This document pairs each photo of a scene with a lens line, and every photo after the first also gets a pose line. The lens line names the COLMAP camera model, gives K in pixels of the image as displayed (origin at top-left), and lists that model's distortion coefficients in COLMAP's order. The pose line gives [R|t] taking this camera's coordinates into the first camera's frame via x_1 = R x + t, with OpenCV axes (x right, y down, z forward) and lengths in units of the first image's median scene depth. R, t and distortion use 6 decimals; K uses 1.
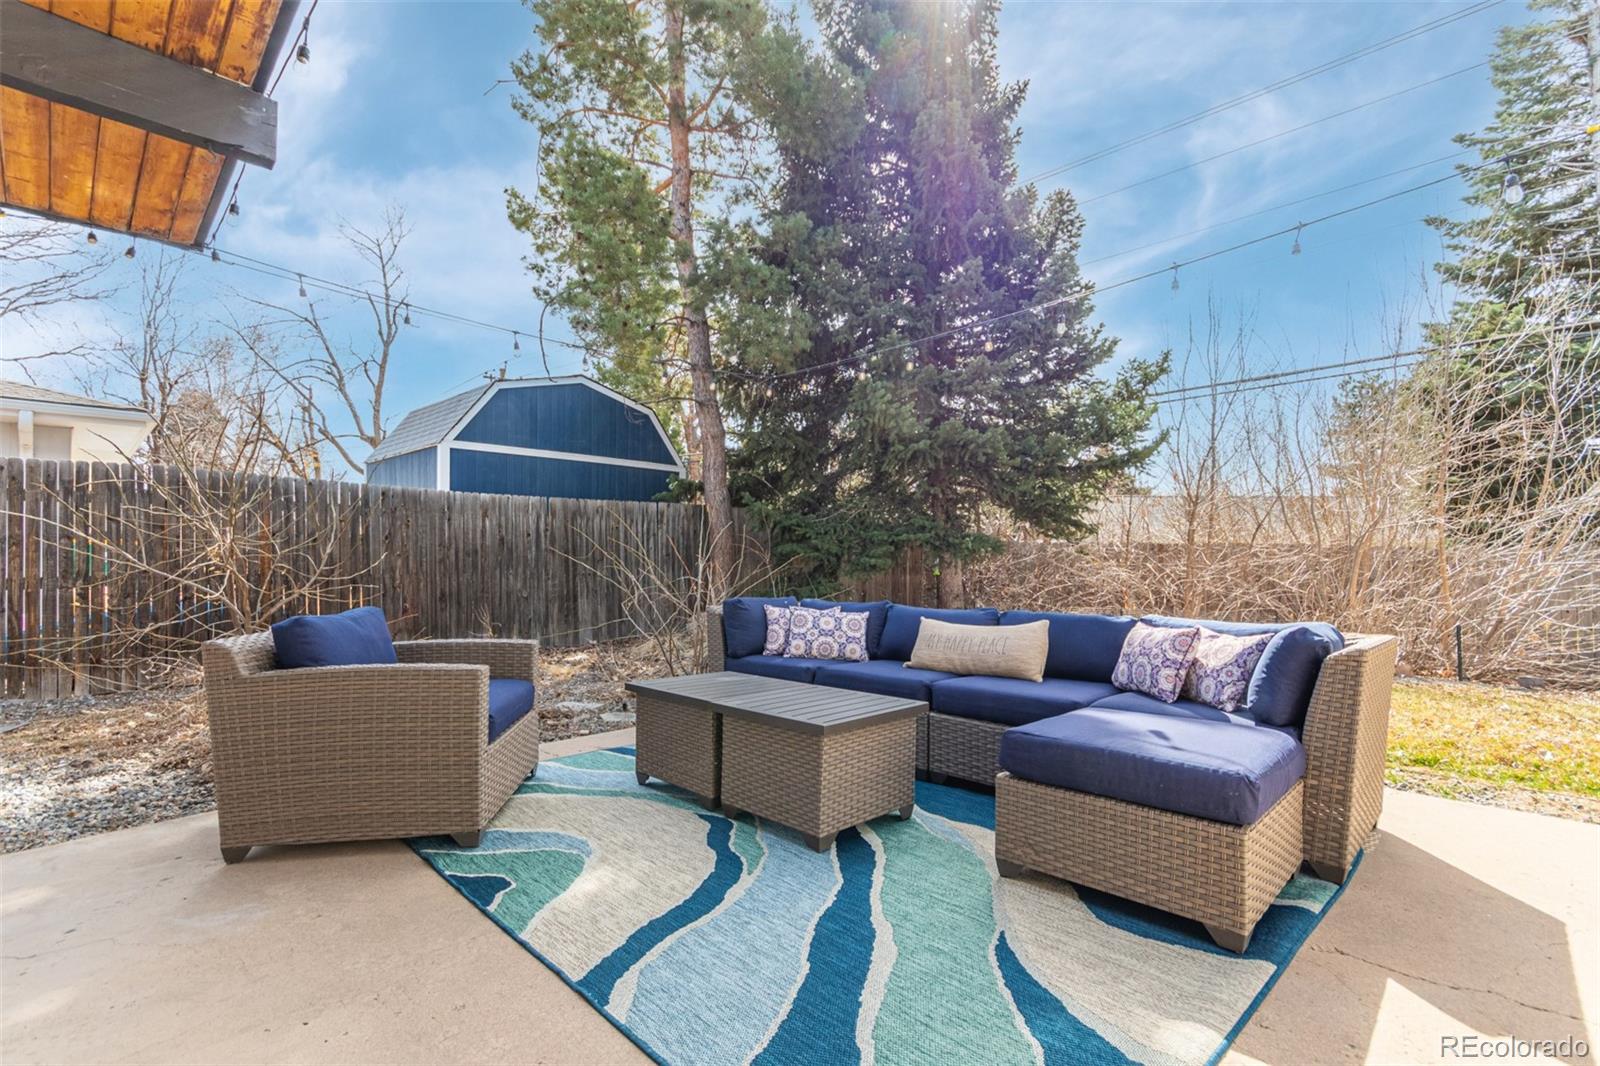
lens RADIAL K [[743.1, 0, 799.2], [0, 743.1, 543.6], [0, 0, 1]] dist [0.005996, -0.001585]
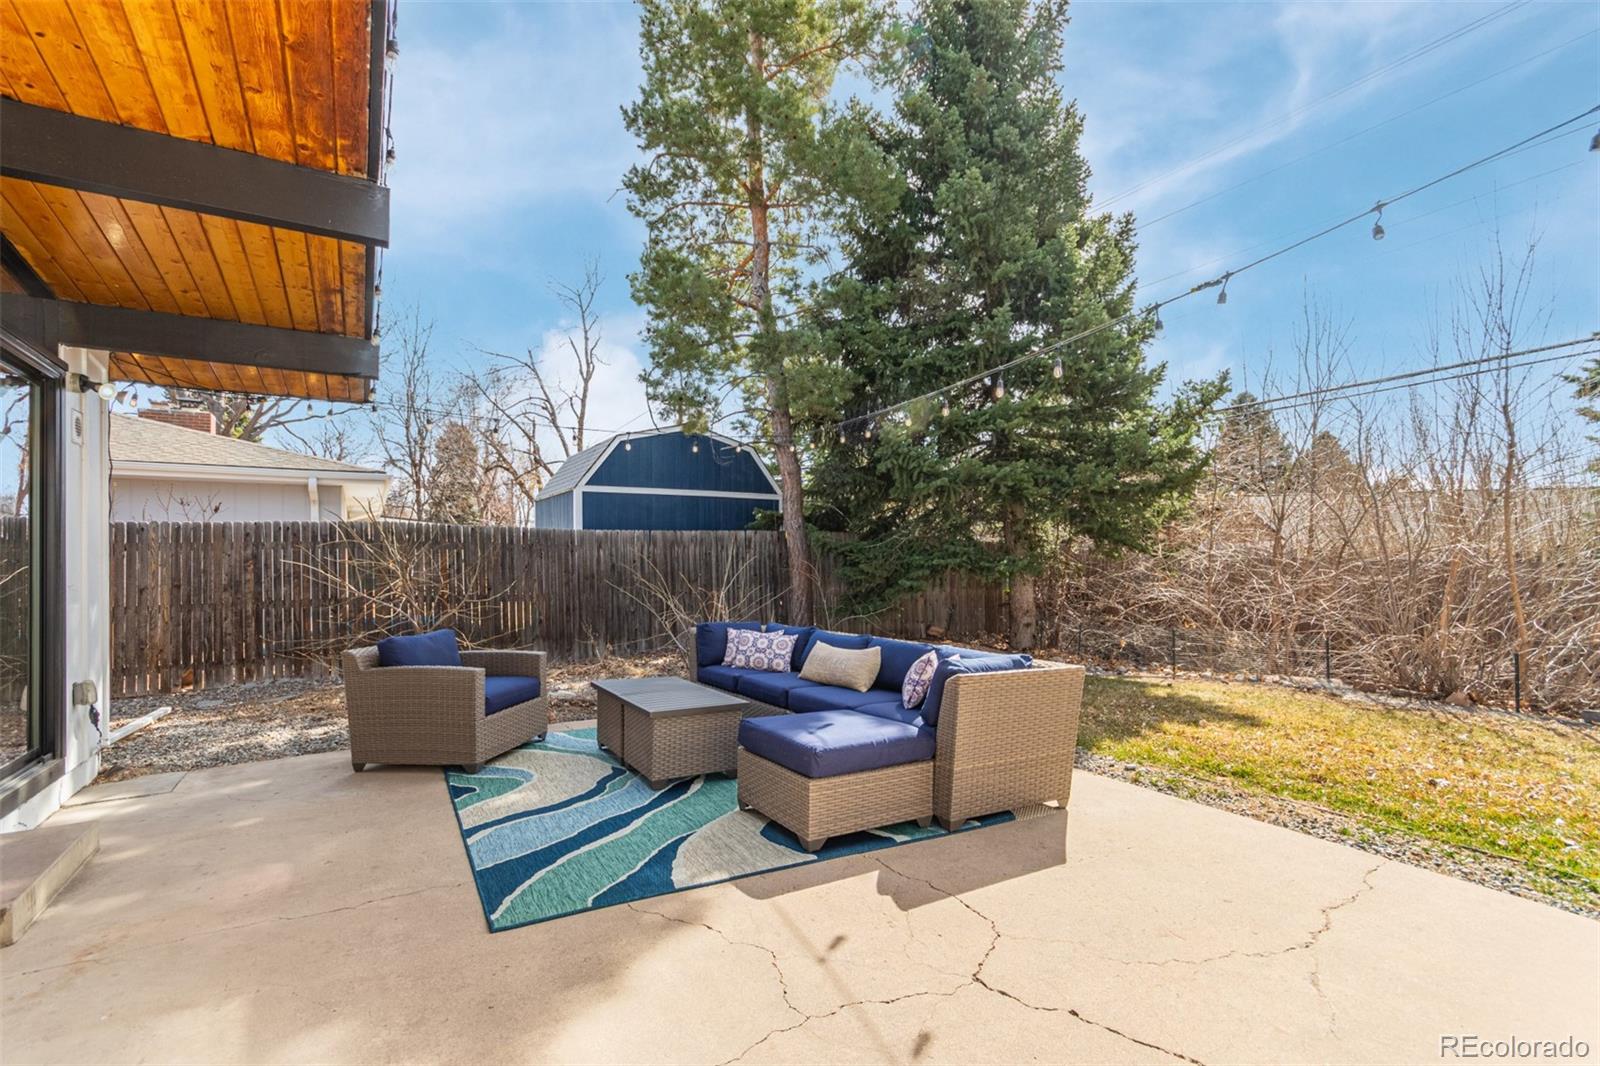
lens RADIAL K [[748.4, 0, 793.3], [0, 748.4, 559.0], [0, 0, 1]] dist [0.000751, 0.000616]
pose [[0.965257, -0.007419, -0.261198, 0.449472], [0.011766, 0.999817, 0.015082, -0.064734], [0.261038, -0.017632, 0.965167, -0.288292]]
